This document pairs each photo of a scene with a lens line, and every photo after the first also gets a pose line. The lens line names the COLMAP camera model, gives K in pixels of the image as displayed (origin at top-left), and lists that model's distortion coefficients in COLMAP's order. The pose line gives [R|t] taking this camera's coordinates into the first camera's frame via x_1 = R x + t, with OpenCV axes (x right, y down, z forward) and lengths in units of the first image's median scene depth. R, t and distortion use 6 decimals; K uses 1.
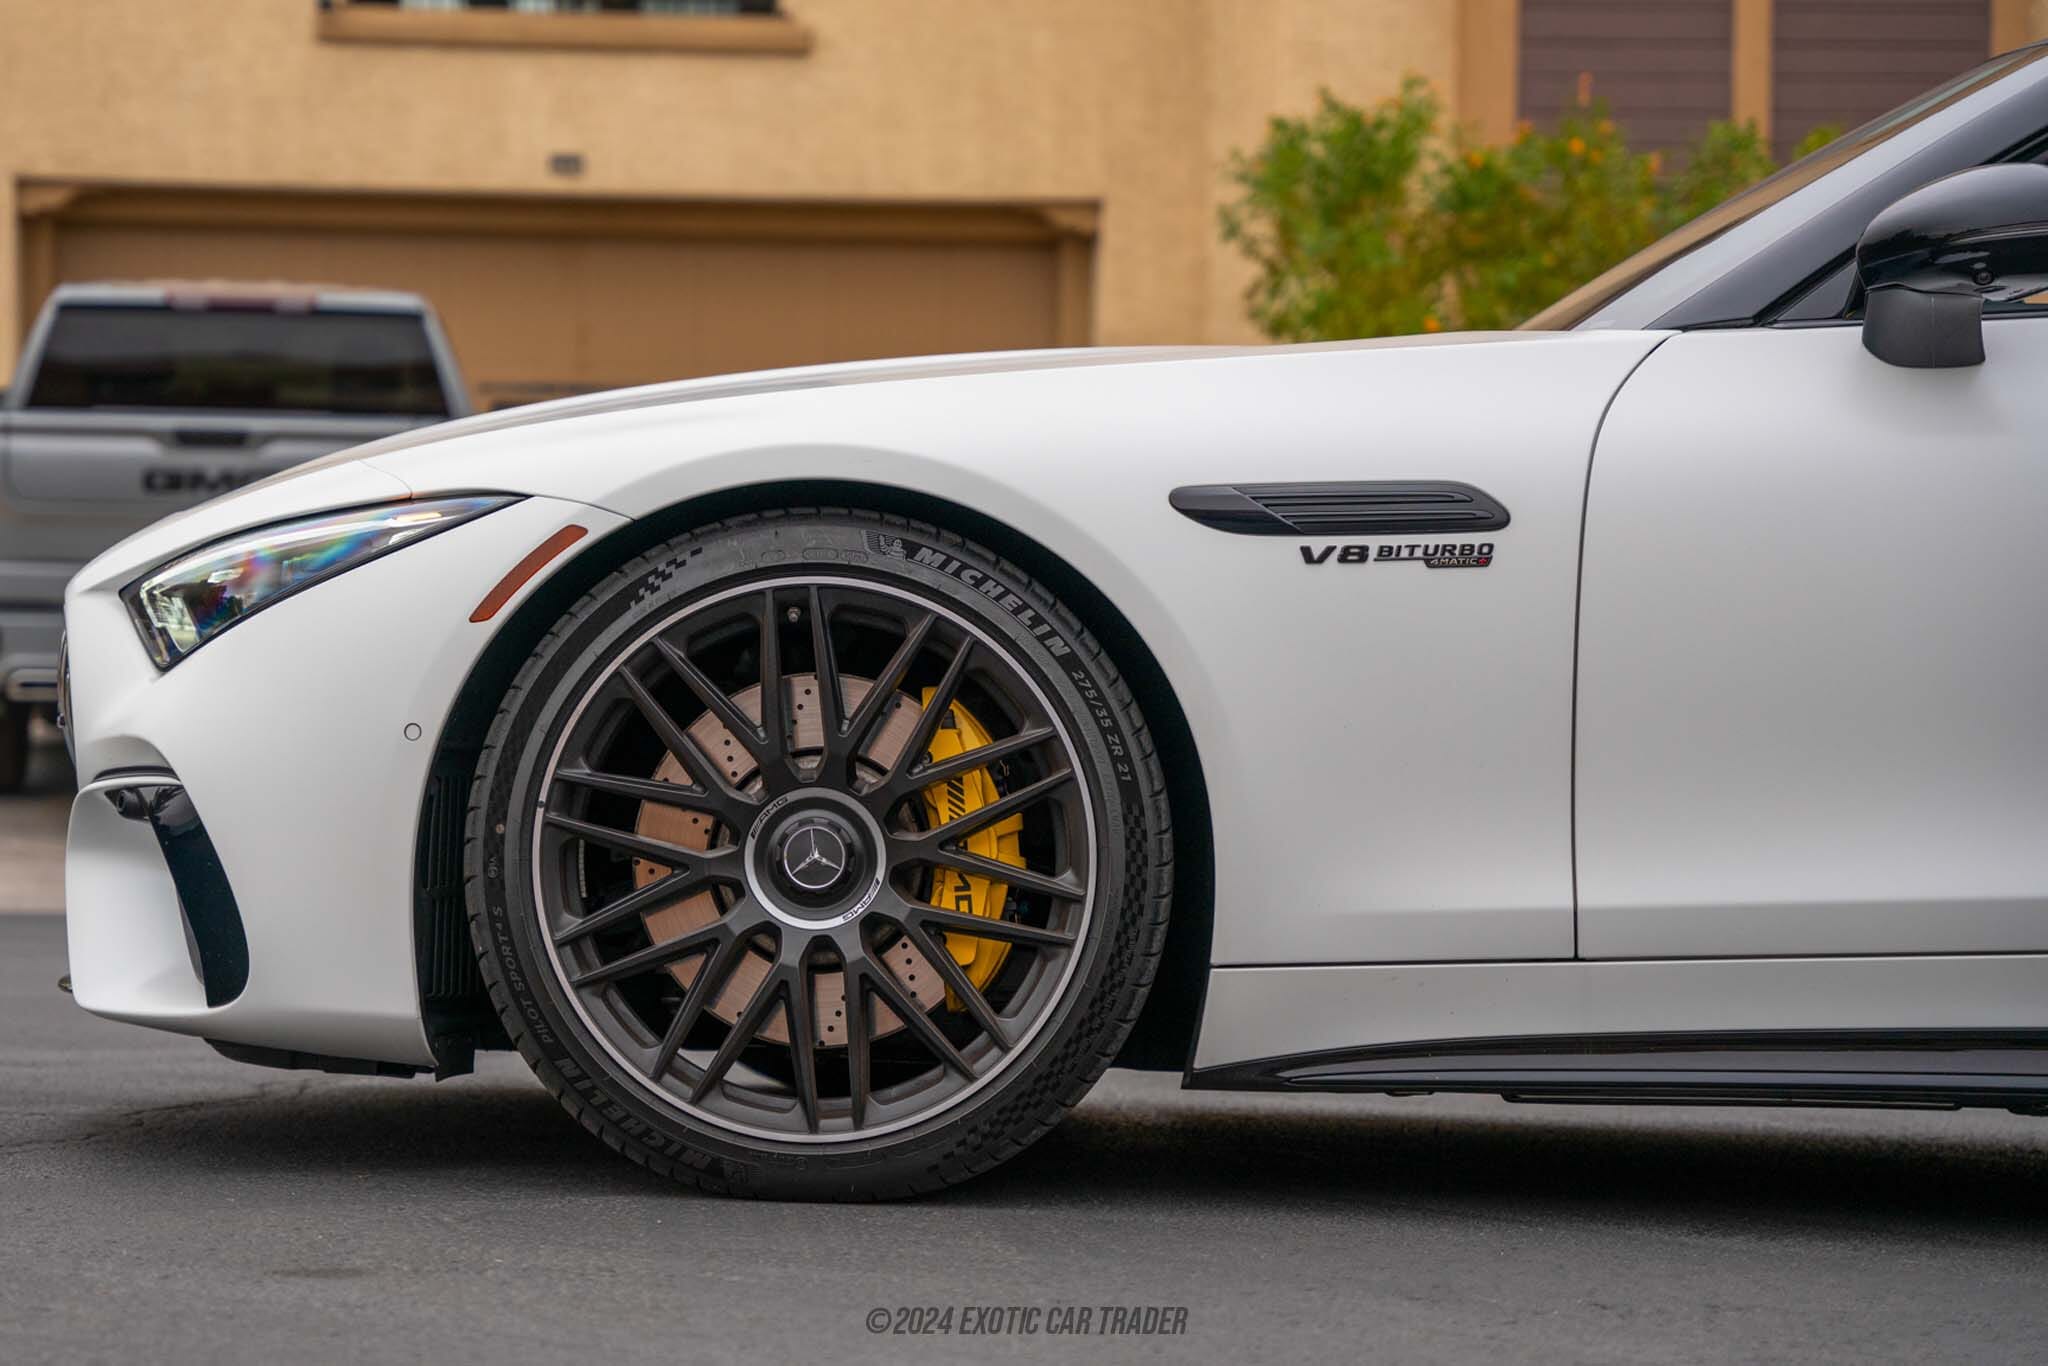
lens RADIAL K [[4305.1, 0, 1024.0], [0, 4305.1, 683.0], [0, 0, 1]] dist [0.250113, 0.105878]
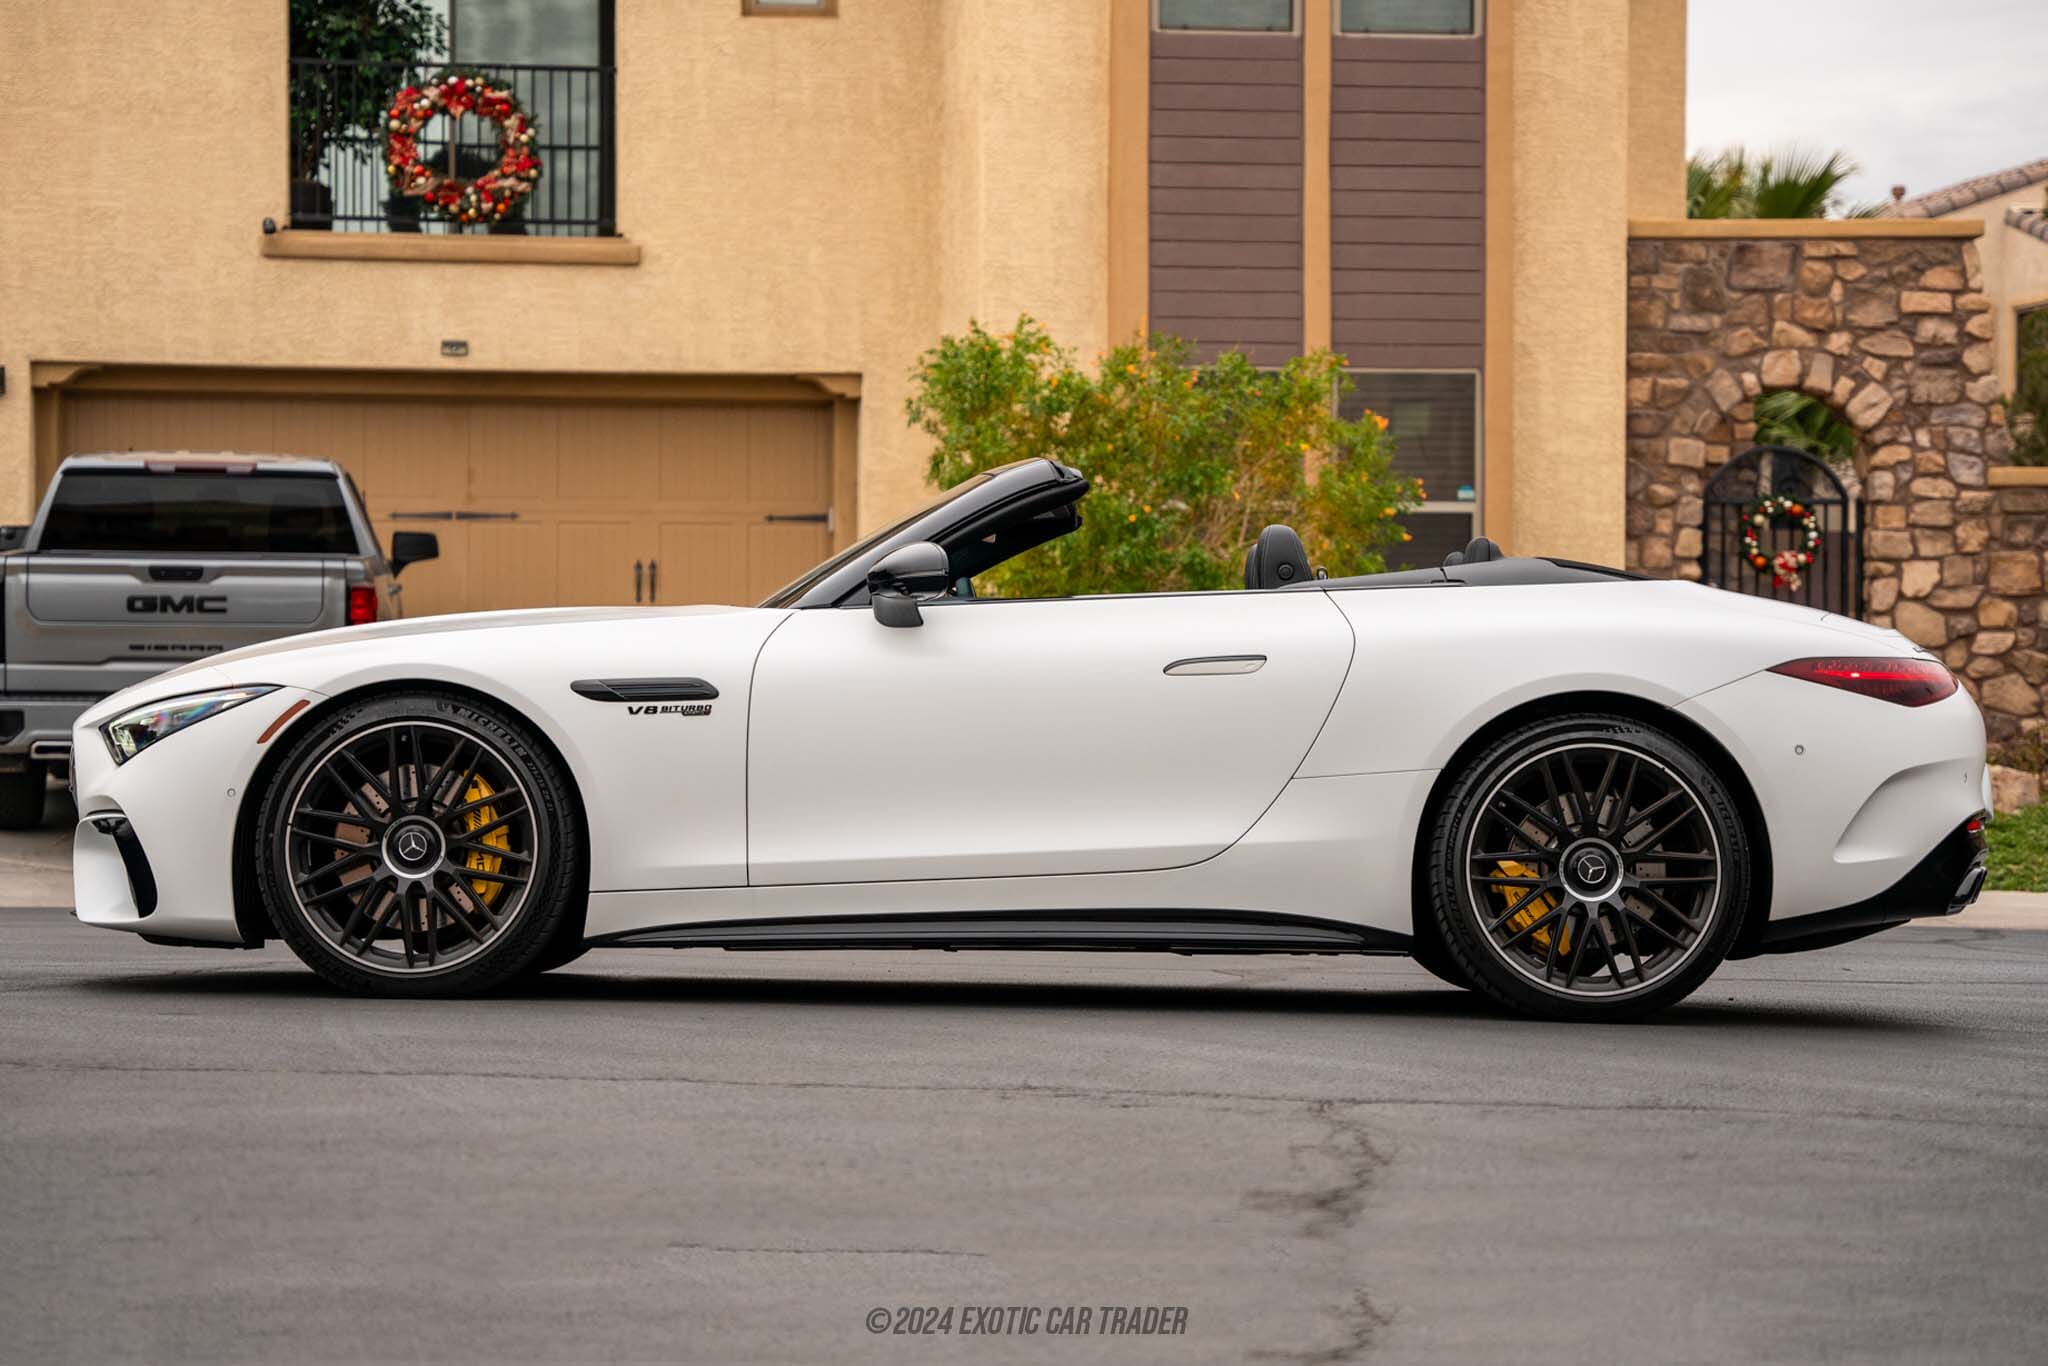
lens RADIAL K [[3982.1, 0, 1024.4], [0, 3982.1, 660.1], [0, 0, 1]] dist [0.332861, 0.091068]
pose [[0.999859, -0.008207, 0.014653, 0.238205], [0.008430, 0.999848, -0.015282, -0.021854], [-0.014525, 0.015403, 0.999776, -1.091261]]
